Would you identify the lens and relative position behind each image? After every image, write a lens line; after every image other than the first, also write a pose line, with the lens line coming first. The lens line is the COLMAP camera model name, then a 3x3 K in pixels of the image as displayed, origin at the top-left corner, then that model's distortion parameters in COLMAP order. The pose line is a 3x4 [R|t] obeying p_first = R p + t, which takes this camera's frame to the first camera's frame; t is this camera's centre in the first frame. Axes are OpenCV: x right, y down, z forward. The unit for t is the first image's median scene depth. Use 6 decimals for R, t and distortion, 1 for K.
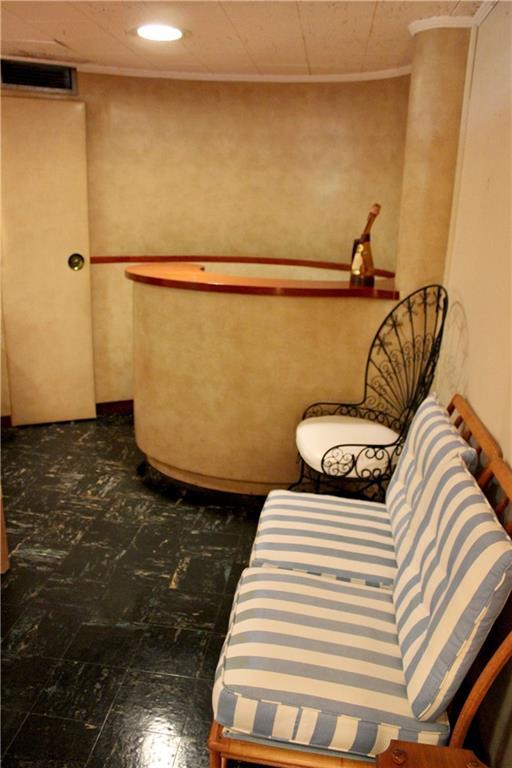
lens RADIAL K [[634.5, 0, 256.0], [0, 634.5, 384.0], [0, 0, 1]] dist [-0.114851, -0.001969]
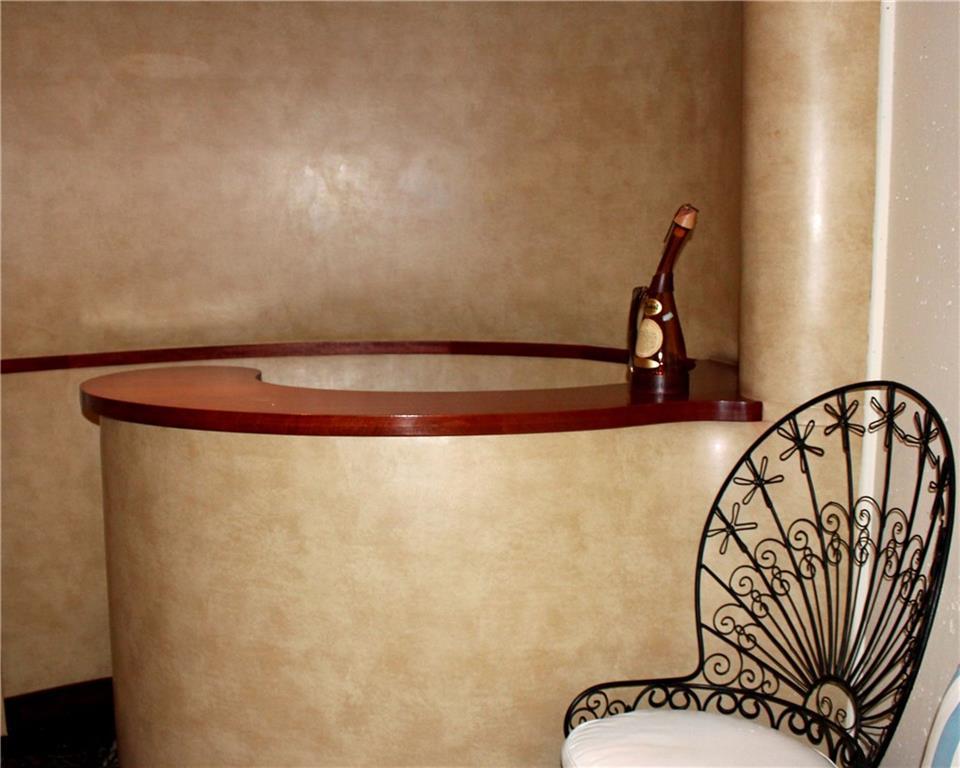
lens RADIAL K [[1296.7, 0, 480.0], [0, 1296.7, 384.0], [0, 0, 1]] dist [-0.087726, -0.022925]
pose [[0.987891, -0.064763, 0.140985, -0.081515], [0.086097, 0.984791, -0.150913, -0.042039], [-0.129067, 0.161224, 0.978442, 0.160513]]
